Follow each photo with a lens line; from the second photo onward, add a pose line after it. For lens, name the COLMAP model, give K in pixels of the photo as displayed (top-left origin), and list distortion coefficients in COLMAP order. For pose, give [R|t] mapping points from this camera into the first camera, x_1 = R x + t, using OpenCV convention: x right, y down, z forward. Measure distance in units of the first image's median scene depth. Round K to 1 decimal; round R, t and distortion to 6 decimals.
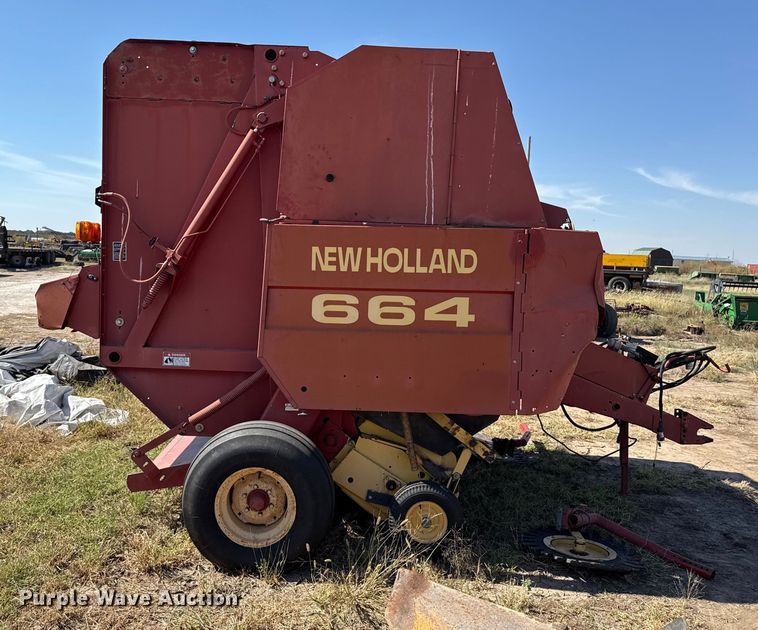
lens RADIAL K [[669.2, 0, 352.7], [0, 669.2, 302.7], [0, 0, 1]] dist [0.084113, -0.009959]
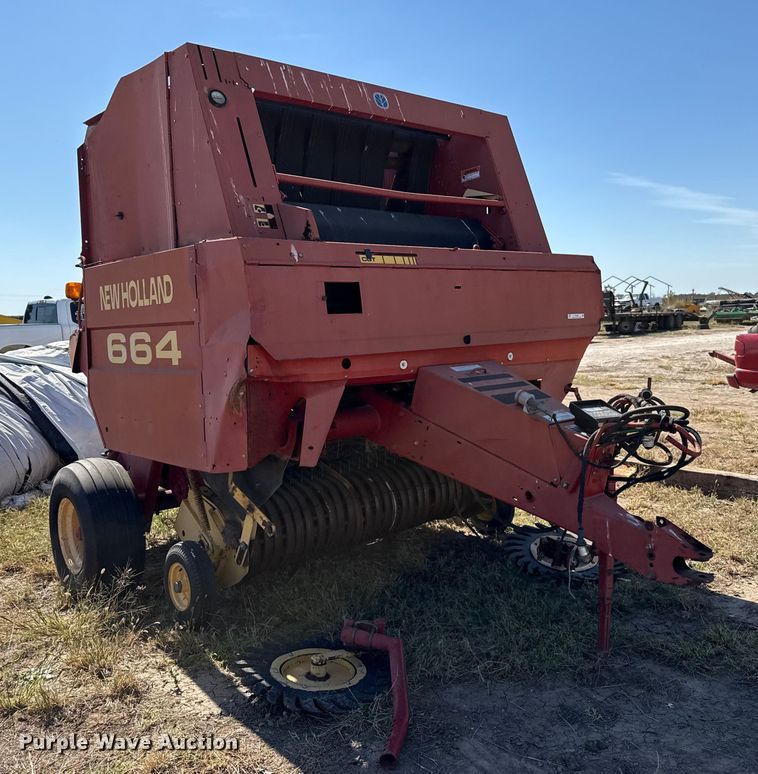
lens RADIAL K [[753.1, 0, 379.0], [0, 753.1, 387.0], [0, 0, 1]] dist [0.074244, -0.006515]
pose [[0.678979, 0.010711, -0.734080, 1.052541], [0.003614, 0.999833, 0.017932, 0.047525], [0.734149, -0.014829, 0.678826, 0.520494]]
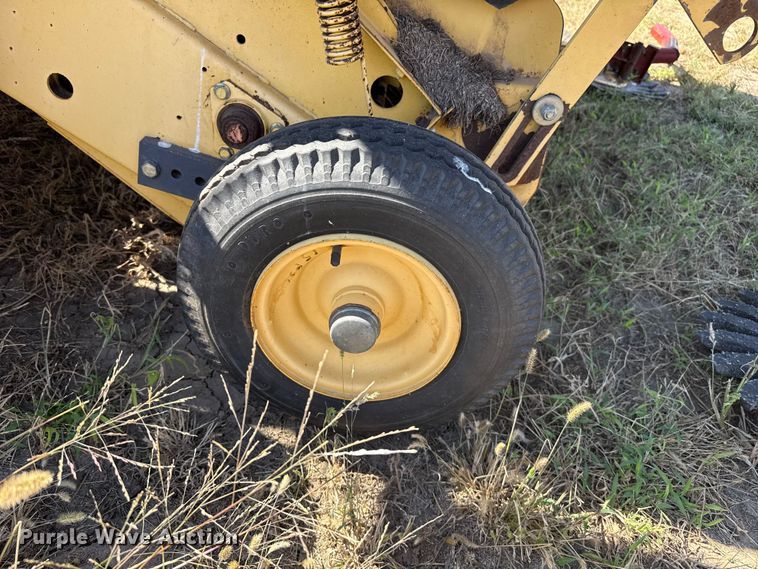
lens RADIAL K [[542.1, 0, 379.0], [0, 542.1, 284.5], [0, 0, 1]] dist [-0.000405, -0.000097]
pose [[0.993082, 0.111020, -0.038247, 0.125241], [-0.072259, 0.834527, 0.546208, 0.234457], [0.092558, -0.539666, 0.836776, 0.905939]]
